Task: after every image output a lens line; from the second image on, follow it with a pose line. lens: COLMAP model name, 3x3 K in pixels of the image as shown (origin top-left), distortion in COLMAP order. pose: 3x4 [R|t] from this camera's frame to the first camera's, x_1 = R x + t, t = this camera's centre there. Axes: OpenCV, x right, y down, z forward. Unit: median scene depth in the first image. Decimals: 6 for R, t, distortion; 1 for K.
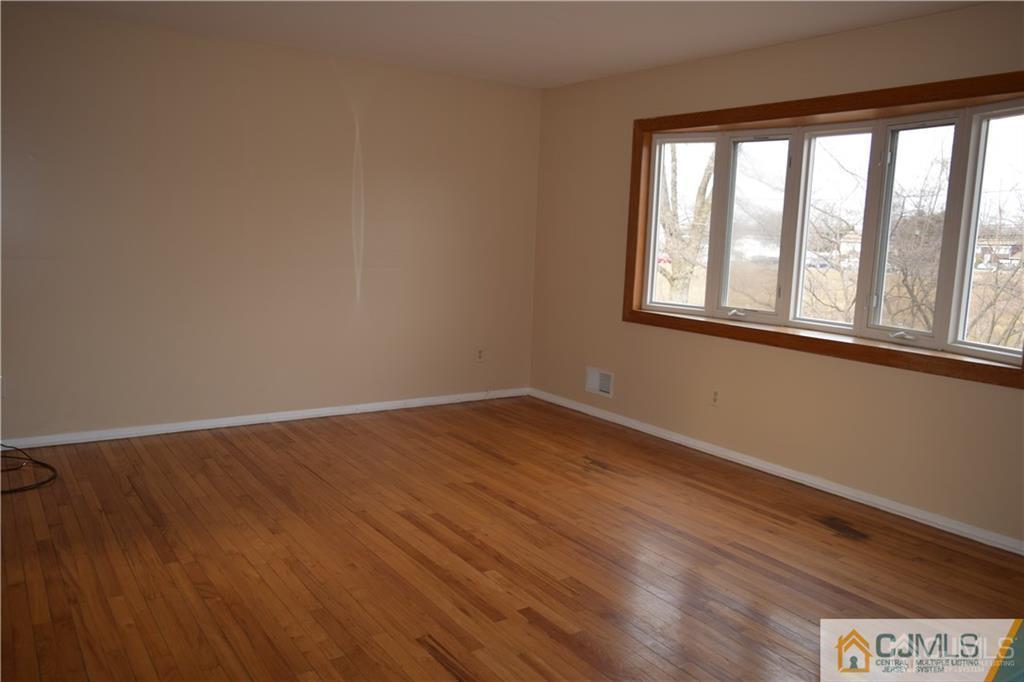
lens RADIAL K [[795.6, 0, 519.6], [0, 795.6, 342.2], [0, 0, 1]] dist [-0.019240, 0.008337]
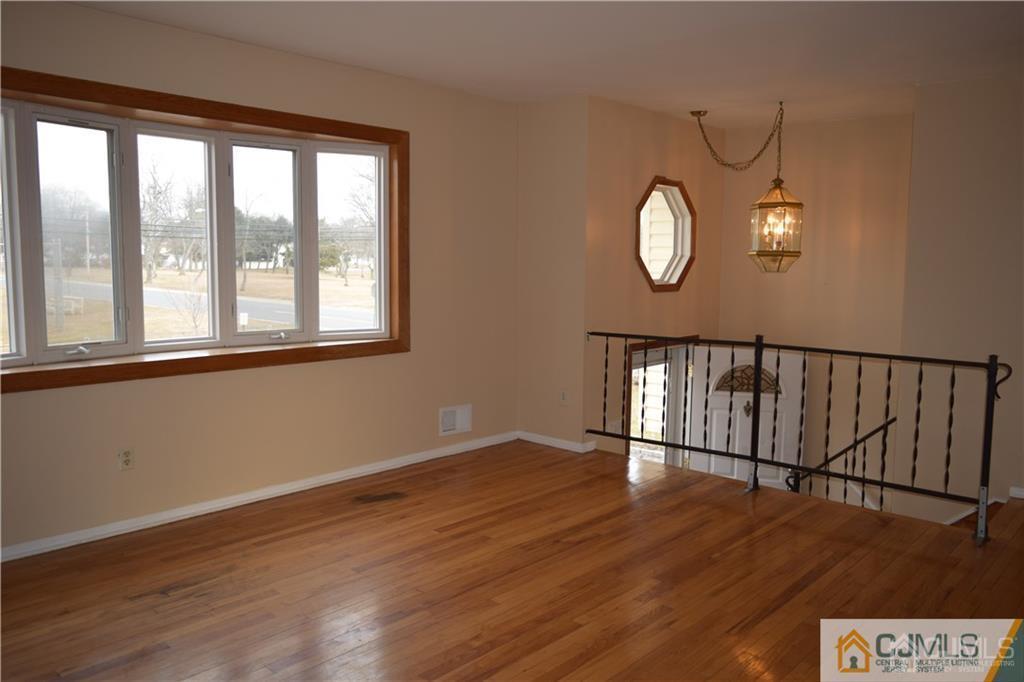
lens RADIAL K [[795.6, 0, 509.1], [0, 795.6, 342.5], [0, 0, 1]] dist [-0.019240, 0.008337]
pose [[-0.225261, -0.152998, 0.962211, -0.608275], [0.107035, 0.977729, 0.180523, -0.152131], [-0.968401, 0.143655, -0.203868, 0.839481]]
